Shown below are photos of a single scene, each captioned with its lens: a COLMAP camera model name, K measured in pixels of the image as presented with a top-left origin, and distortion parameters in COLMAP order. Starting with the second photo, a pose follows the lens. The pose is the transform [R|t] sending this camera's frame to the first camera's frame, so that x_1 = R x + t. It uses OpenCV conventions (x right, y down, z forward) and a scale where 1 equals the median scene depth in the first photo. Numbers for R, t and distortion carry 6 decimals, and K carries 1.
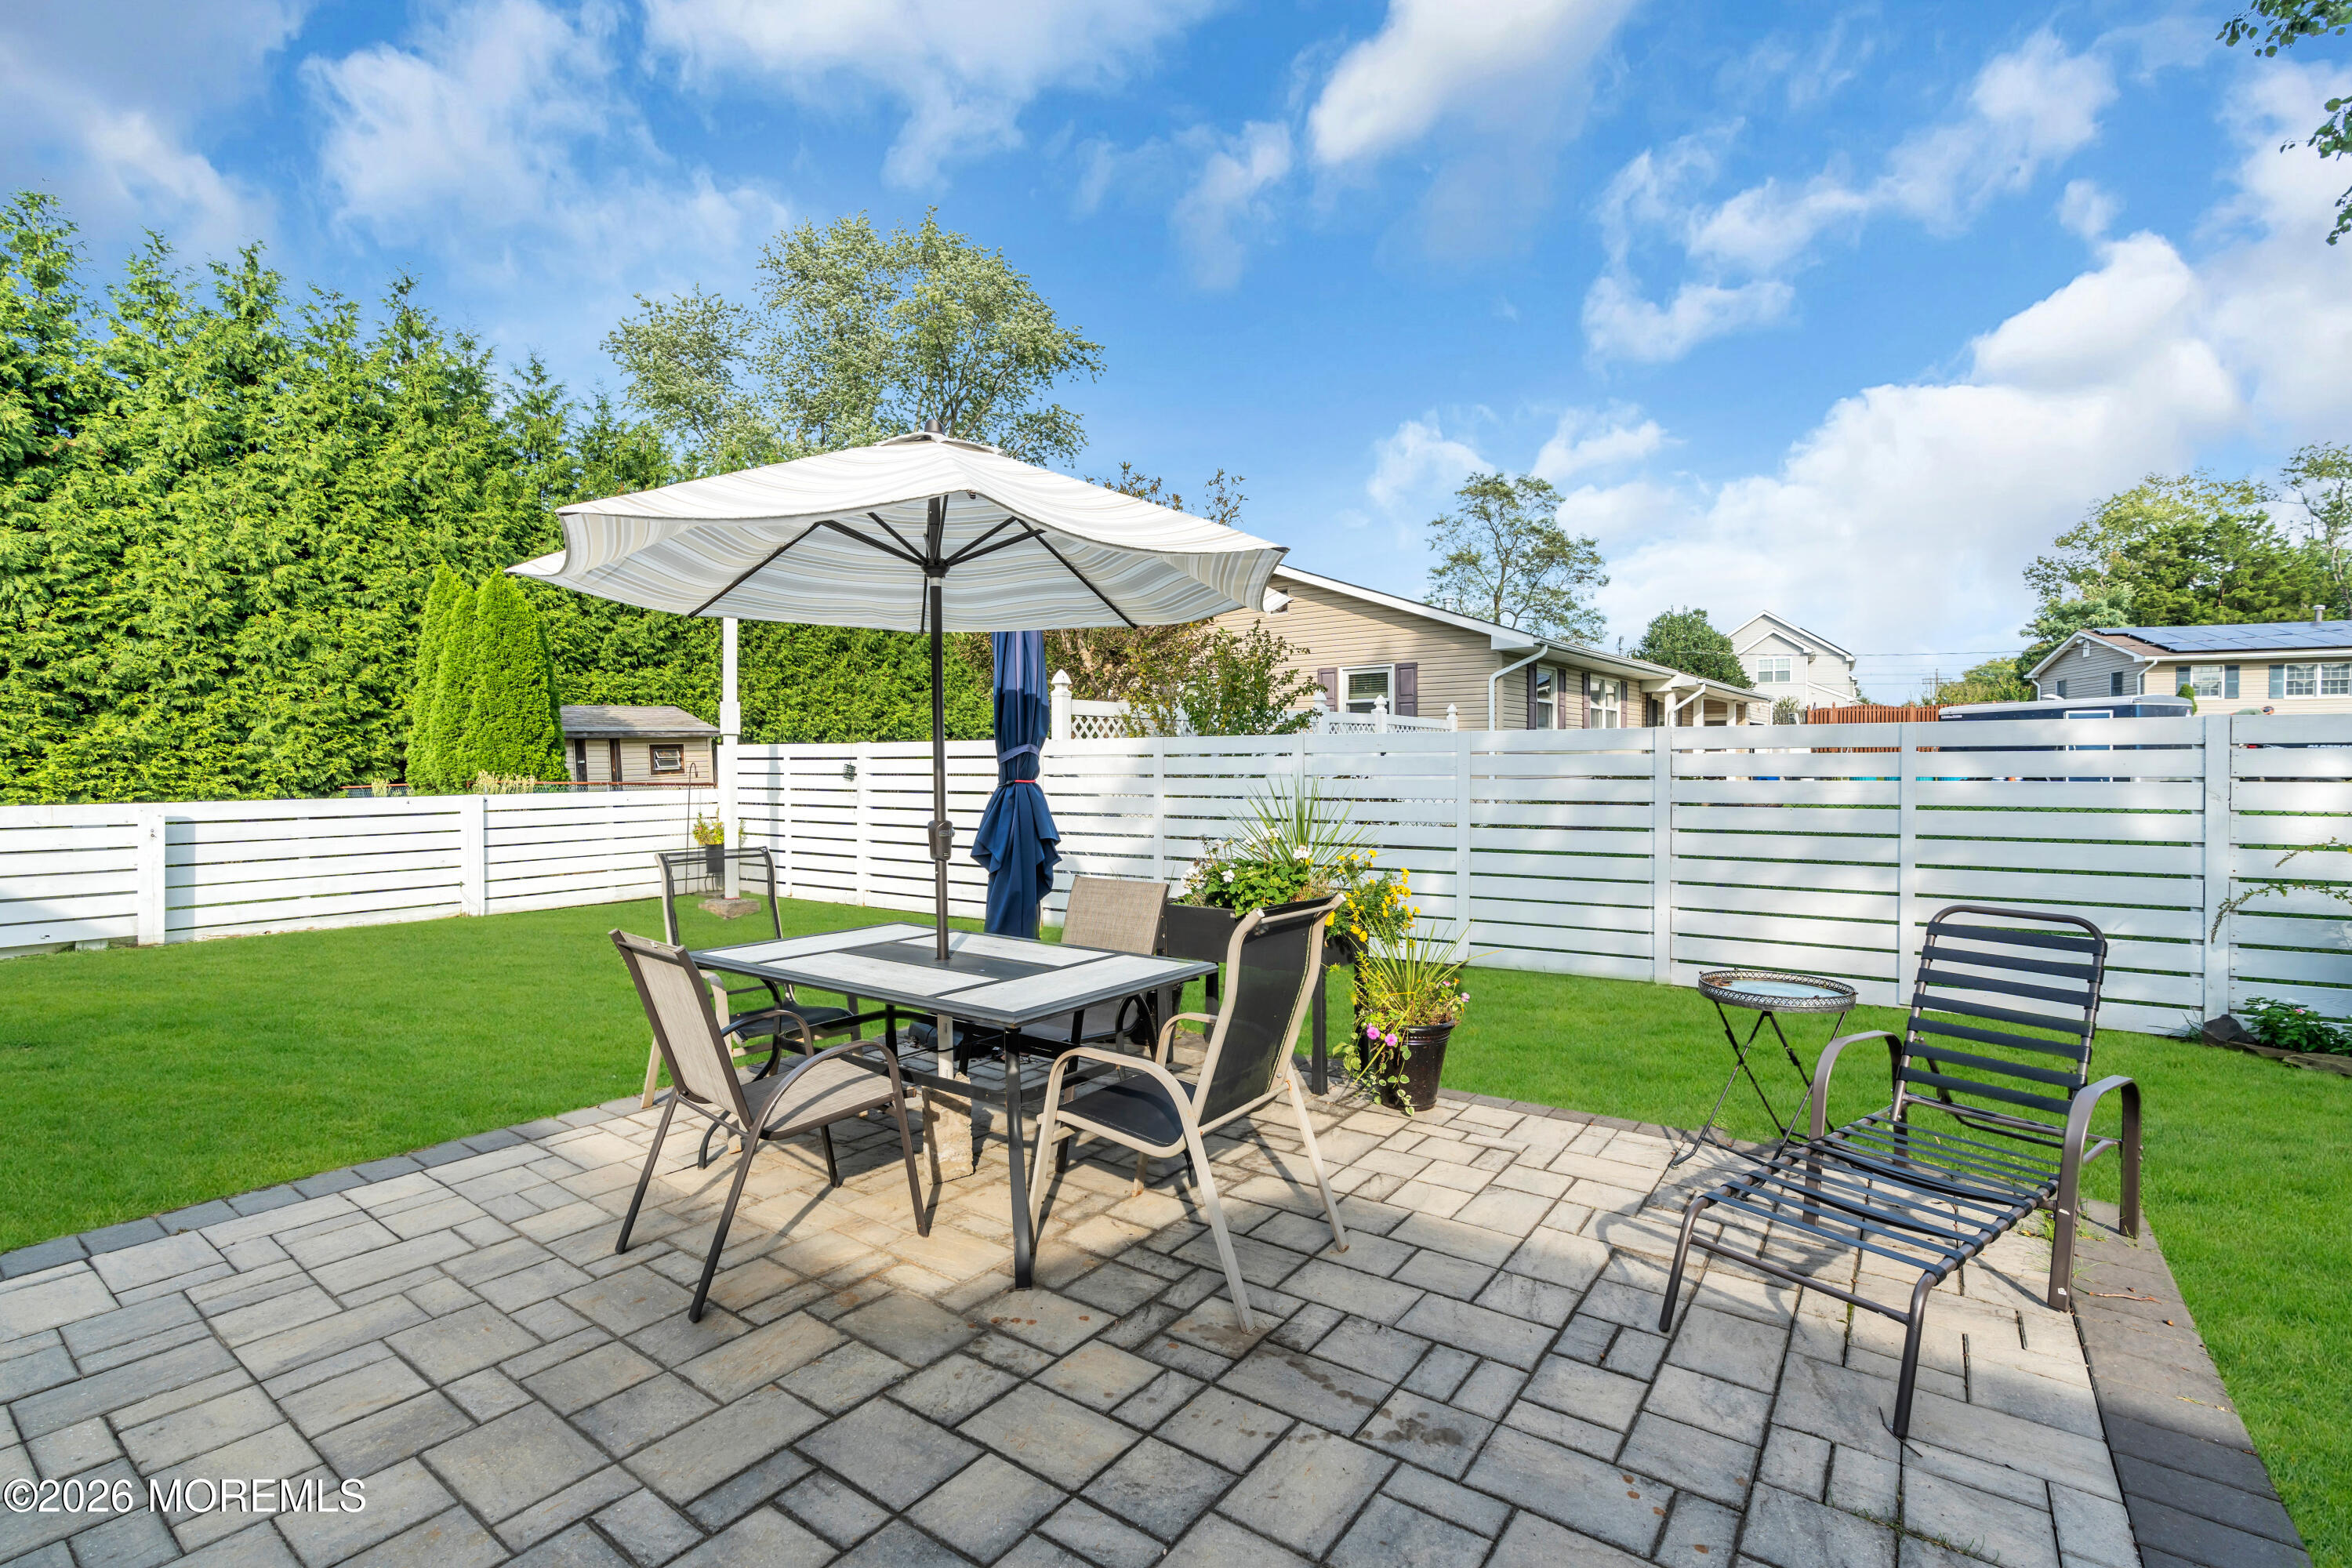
lens RADIAL K [[1045.4, 0, 1176.0], [0, 1045.4, 784.0], [0, 0, 1]] dist [-0.008269, 0.000369]
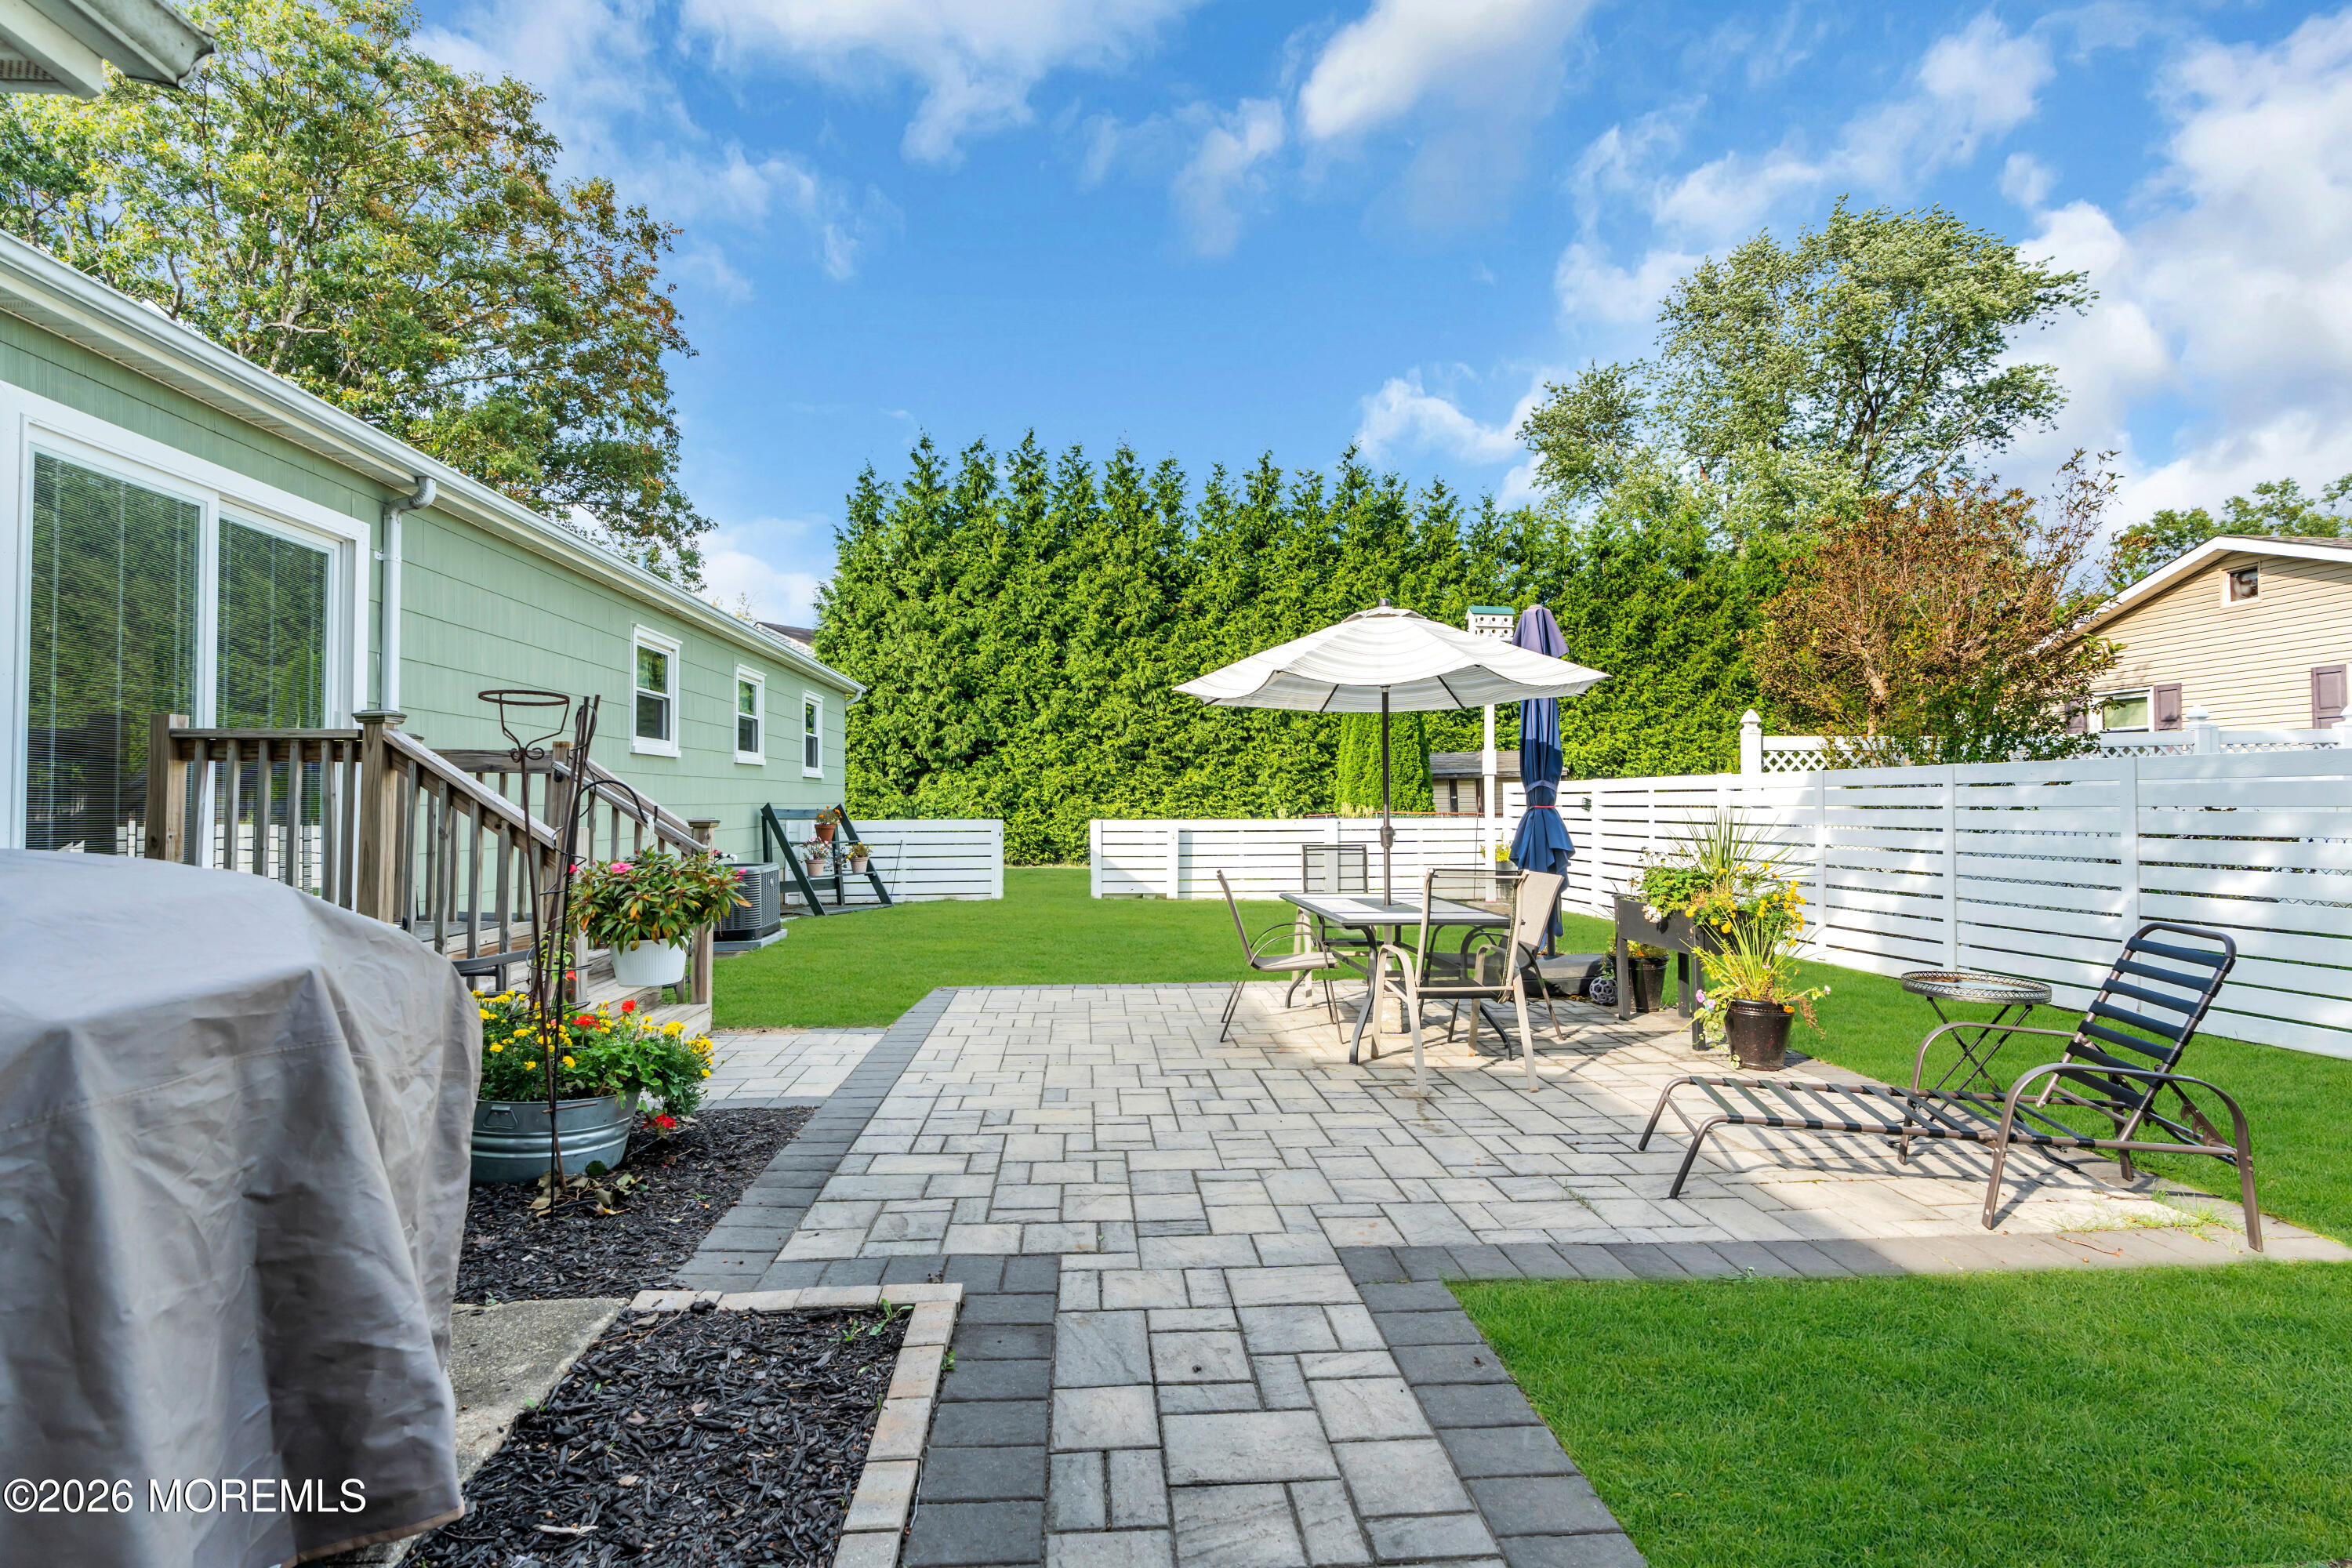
lens RADIAL K [[1050.7, 0, 1166.8], [0, 1050.7, 772.2], [0, 0, 1]] dist [-0.006351, 0.000163]
pose [[0.648710, -0.020123, -0.760770, 0.182833], [-0.016042, 0.999067, -0.040104, 0.004797], [0.760867, 0.038220, 0.647782, -0.088106]]
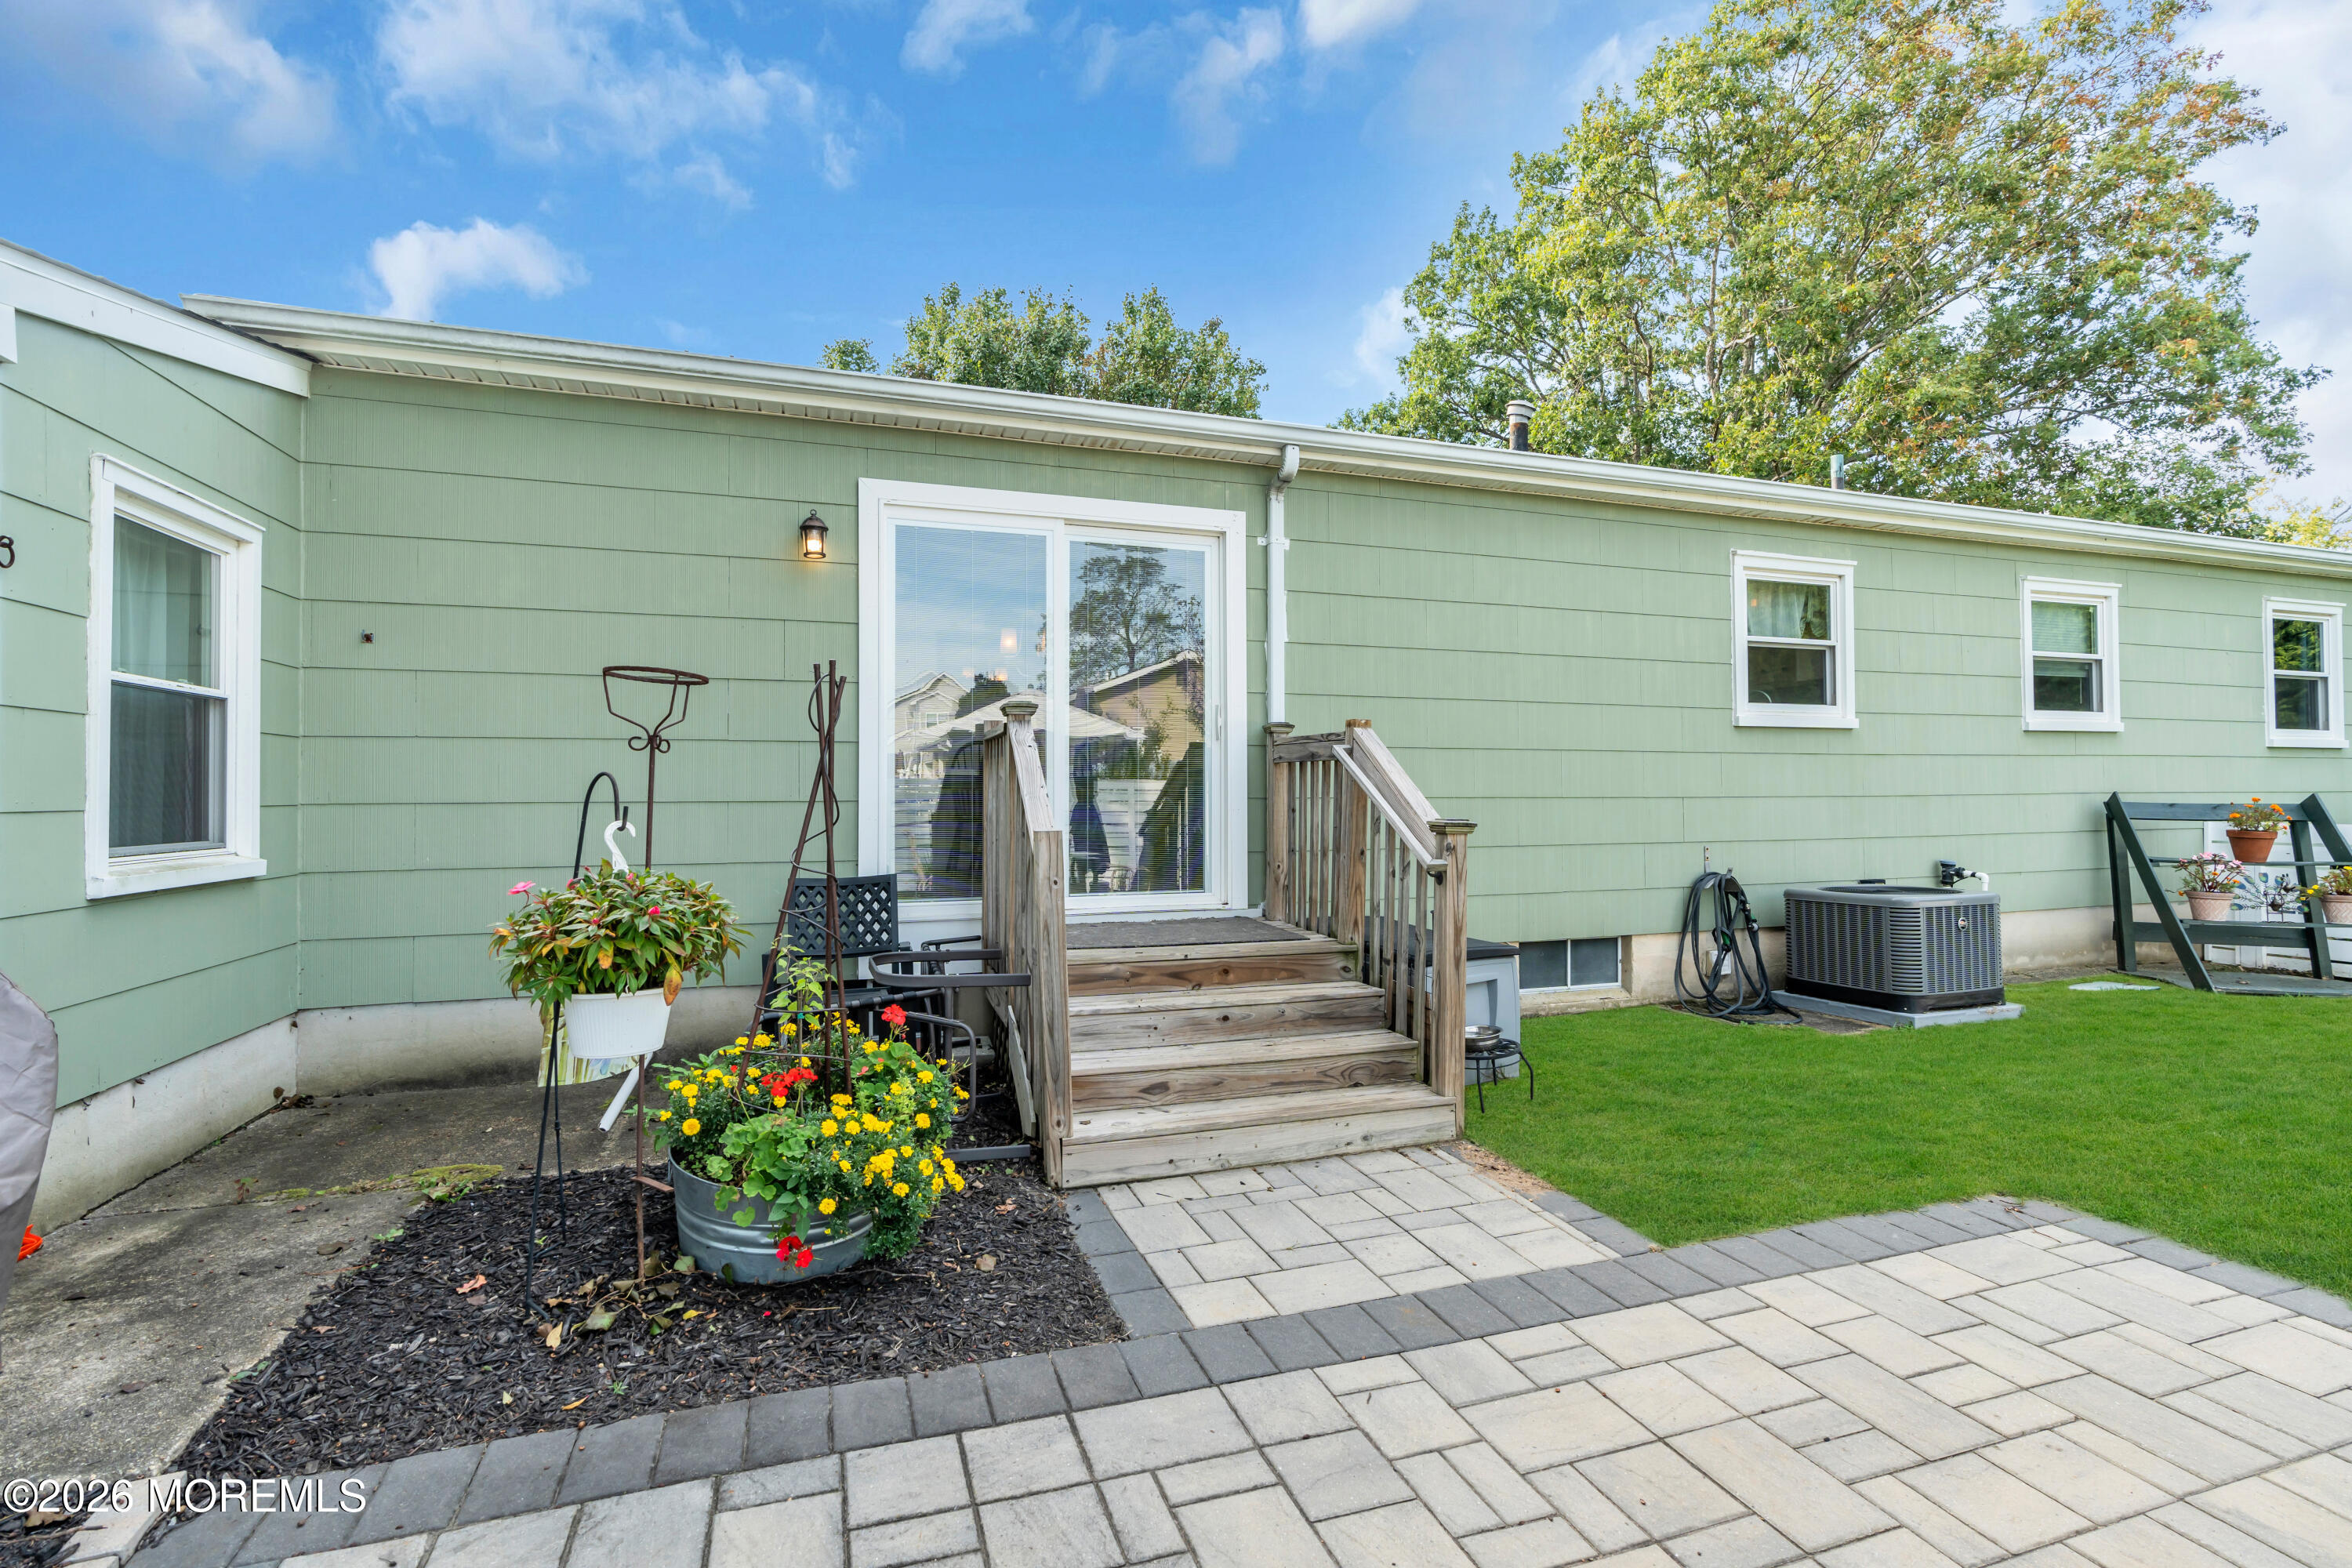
lens RADIAL K [[1045.4, 0, 1176.0], [0, 1045.4, 784.0], [0, 0, 1]] dist [-0.008269, 0.000369]
pose [[-0.583857, -0.002175, -0.811854, 0.039867], [-0.011690, 0.999915, 0.005728, -0.000139], [0.811772, 0.012835, -0.583833, 0.111064]]
